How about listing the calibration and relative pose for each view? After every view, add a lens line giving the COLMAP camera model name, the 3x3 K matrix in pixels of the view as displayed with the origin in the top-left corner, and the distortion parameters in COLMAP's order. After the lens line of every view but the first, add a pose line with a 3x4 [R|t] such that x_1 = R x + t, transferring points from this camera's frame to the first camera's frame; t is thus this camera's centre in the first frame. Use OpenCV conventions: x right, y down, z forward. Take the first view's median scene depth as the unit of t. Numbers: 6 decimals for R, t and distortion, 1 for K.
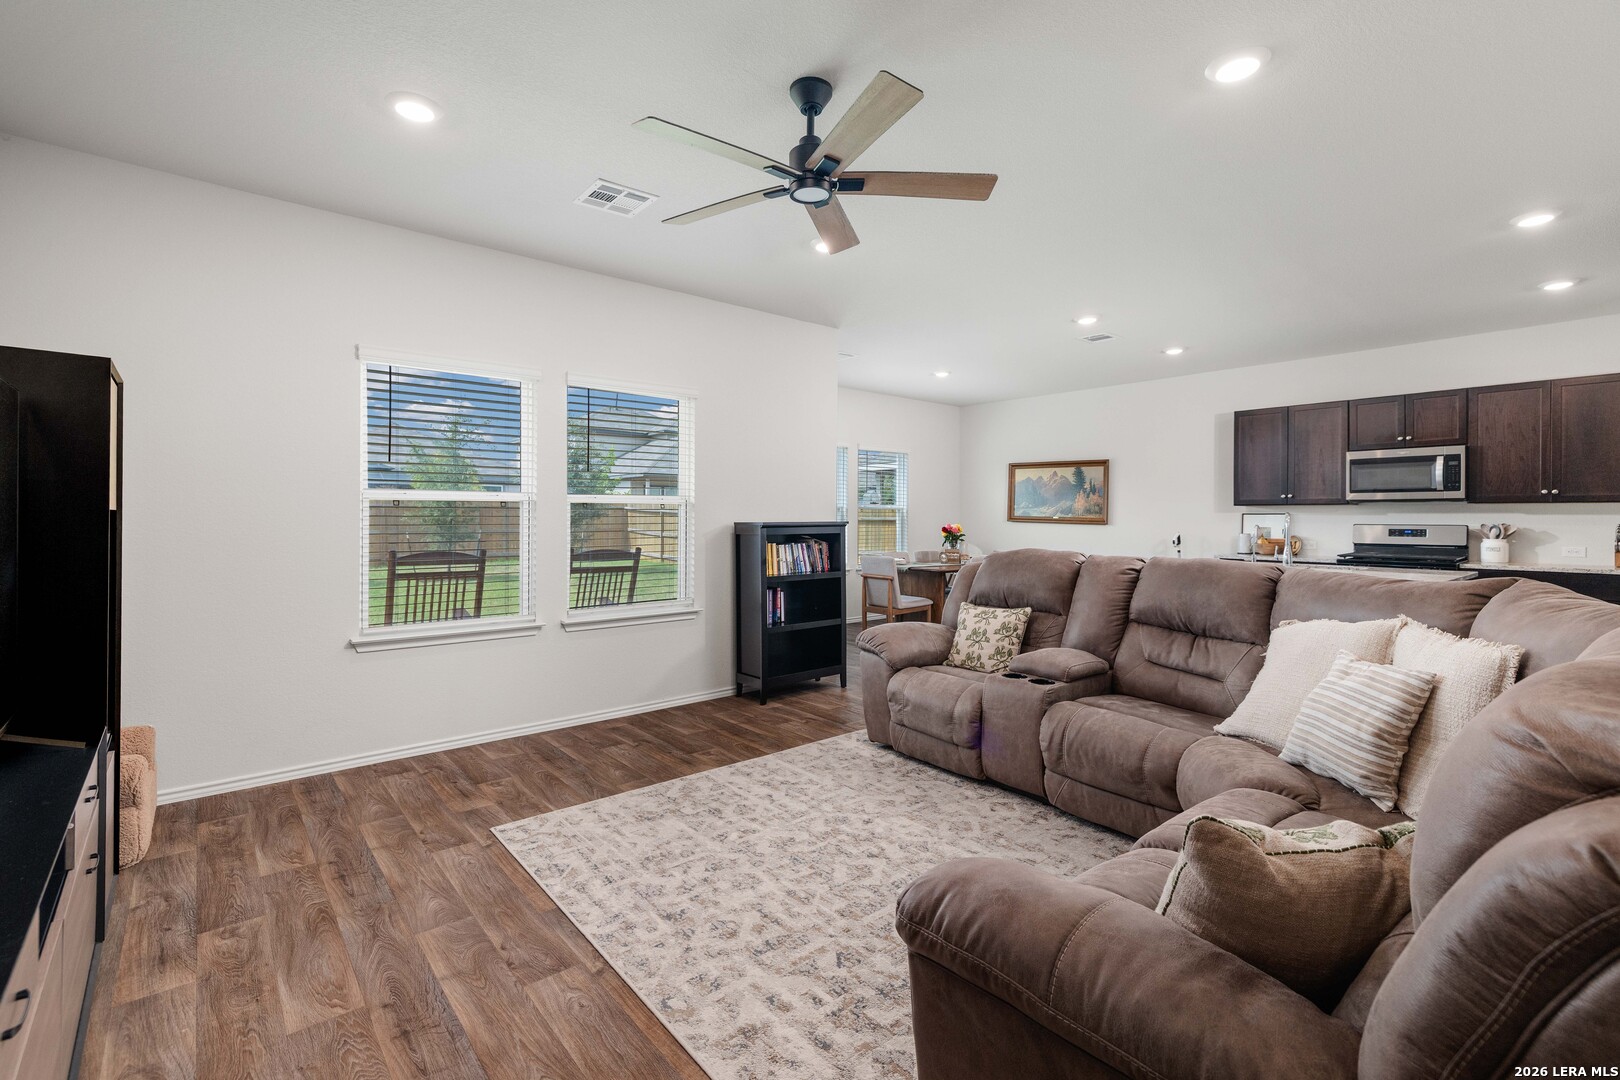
lens RADIAL K [[723.4, 0, 812.5], [0, 723.4, 507.1], [0, 0, 1]] dist [-0.003520, 0.001633]
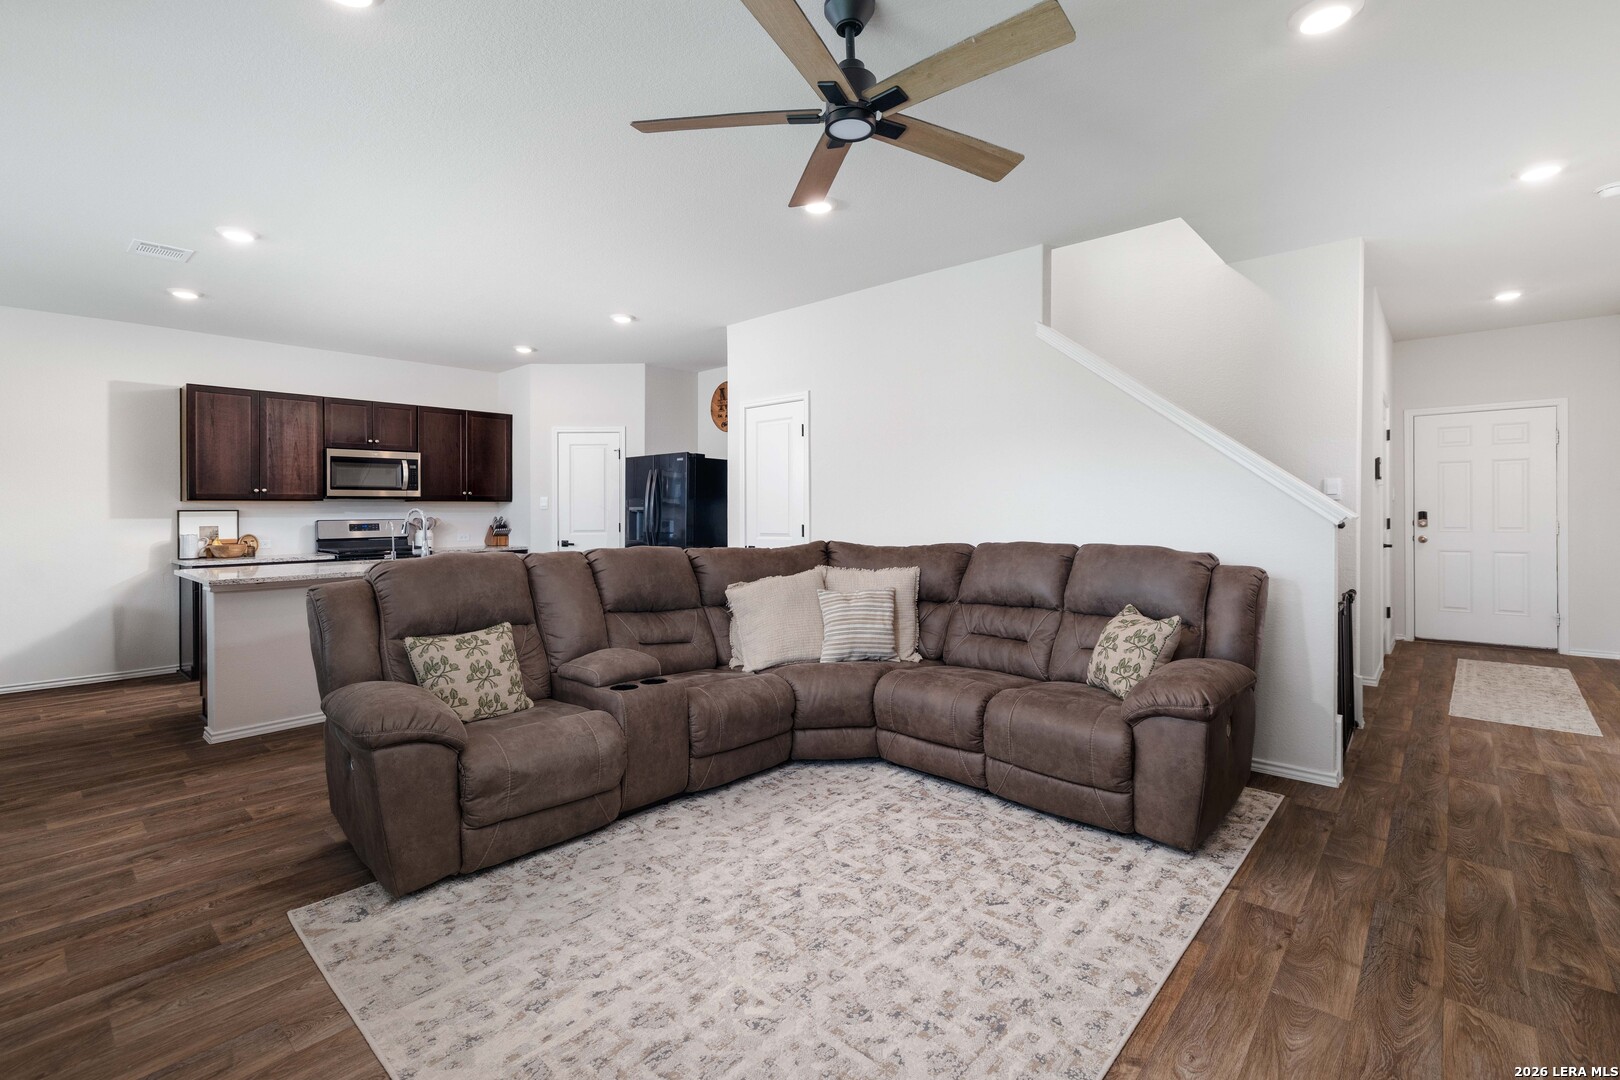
lens RADIAL K [[723.4, 0, 798.6], [0, 723.4, 498.6], [0, 0, 1]] dist [-0.003520, 0.001633]
pose [[-0.125203, 0.013227, 0.992043, -0.719815], [-0.003581, 0.999899, -0.013783, 0.010573], [-0.992125, -0.005278, -0.125143, 0.999604]]
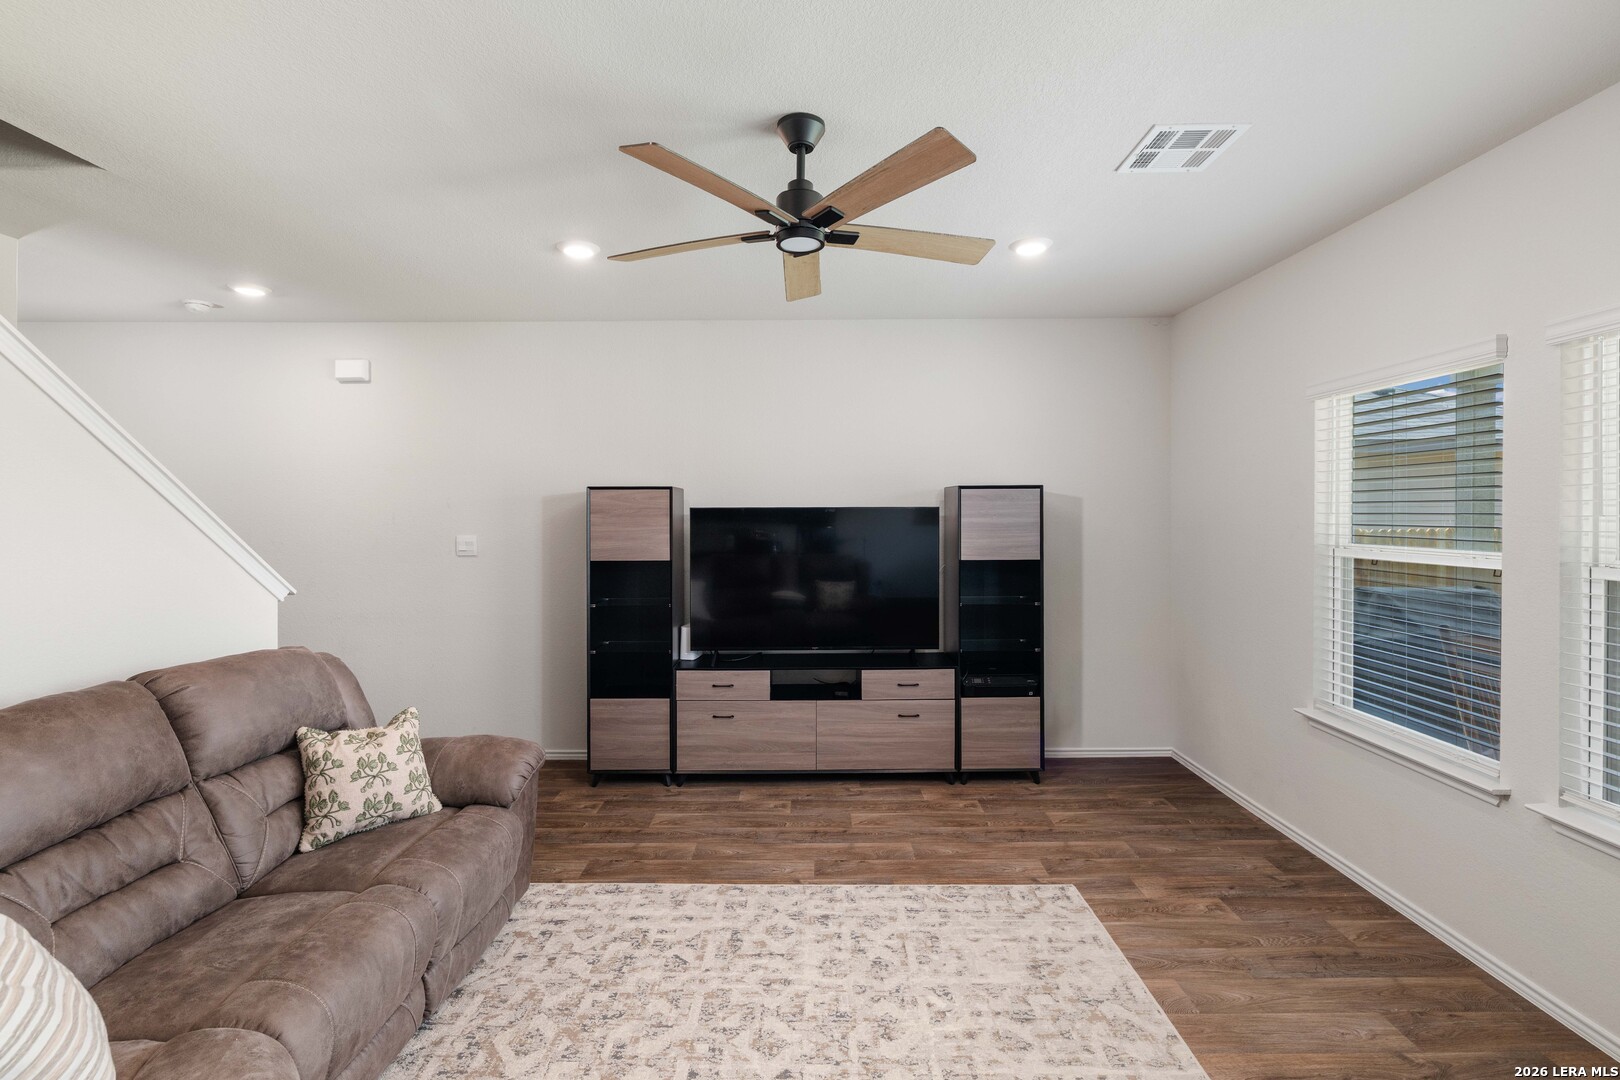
lens RADIAL K [[723.4, 0, 812.0], [0, 723.4, 501.8], [0, 0, 1]] dist [-0.003520, 0.001633]
pose [[-0.649047, -0.009440, -0.760689, 0.572832], [0.011775, 0.999679, -0.022453, -0.081481], [0.760657, -0.023530, -0.648728, 1.366337]]
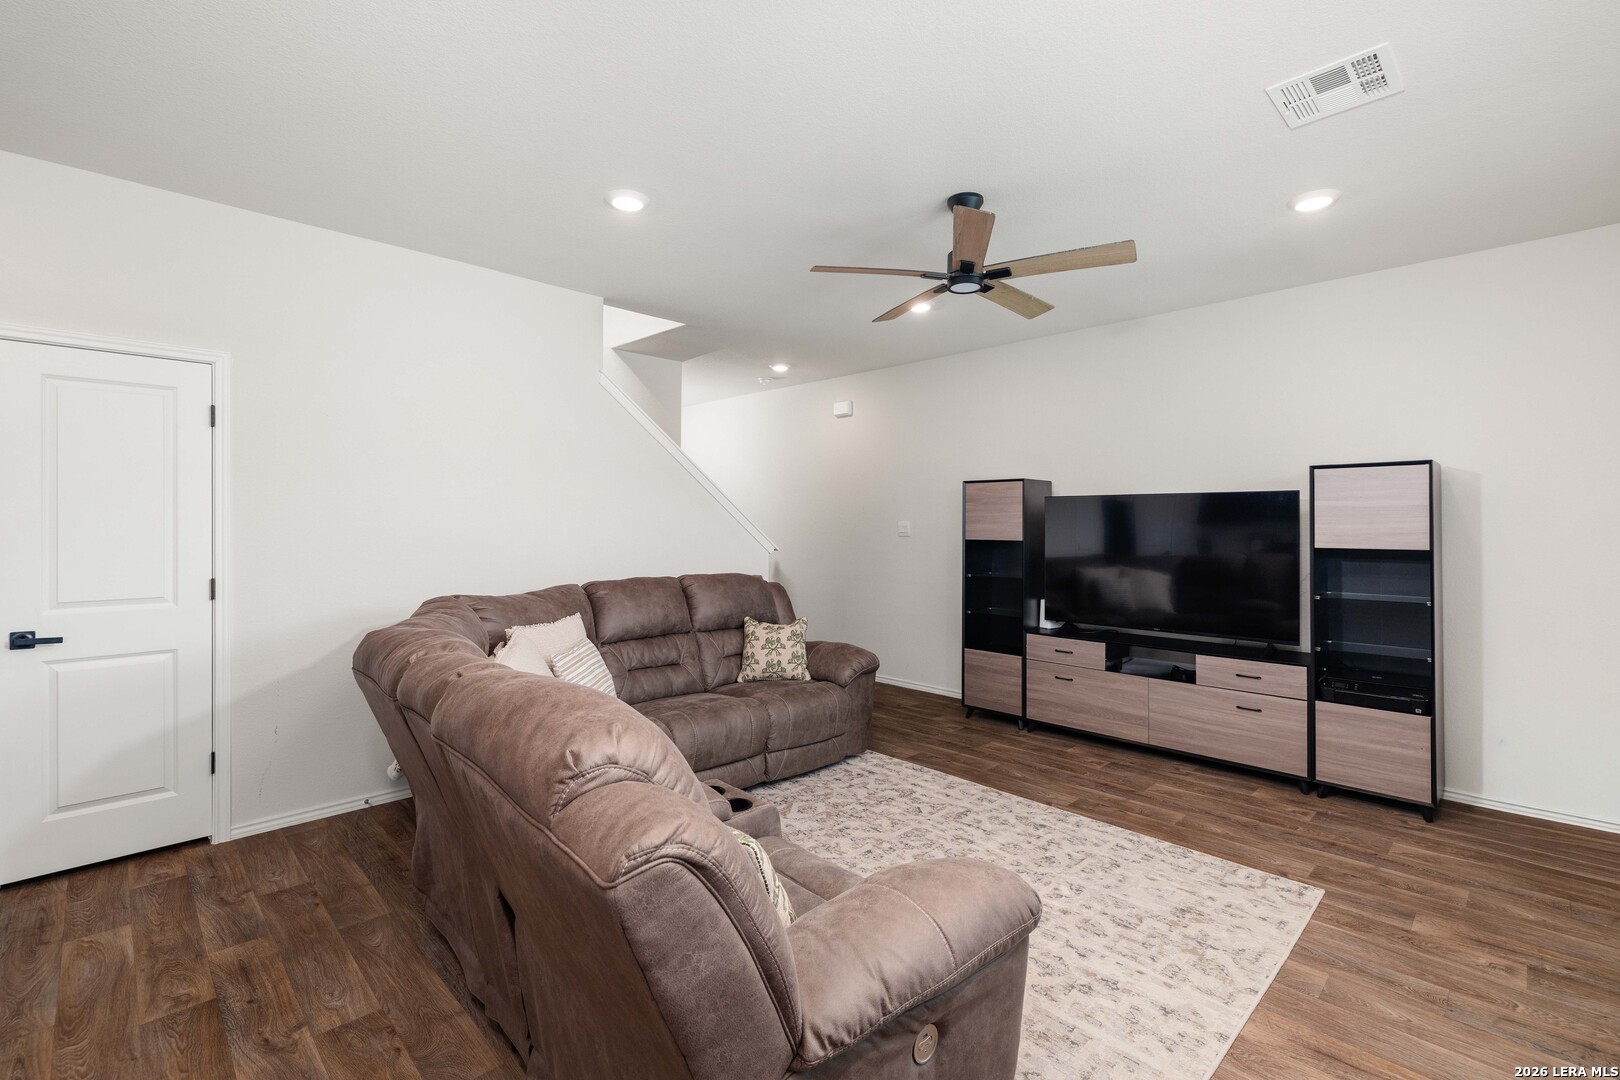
lens RADIAL K [[723.4, 0, 808.0], [0, 723.4, 502.0], [0, 0, 1]] dist [-0.003520, 0.001633]
pose [[-0.997915, -0.006350, -0.064227, 0.286120], [-0.003728, 0.999158, -0.040857, -0.021533], [0.064432, -0.040532, -0.997099, 1.875574]]
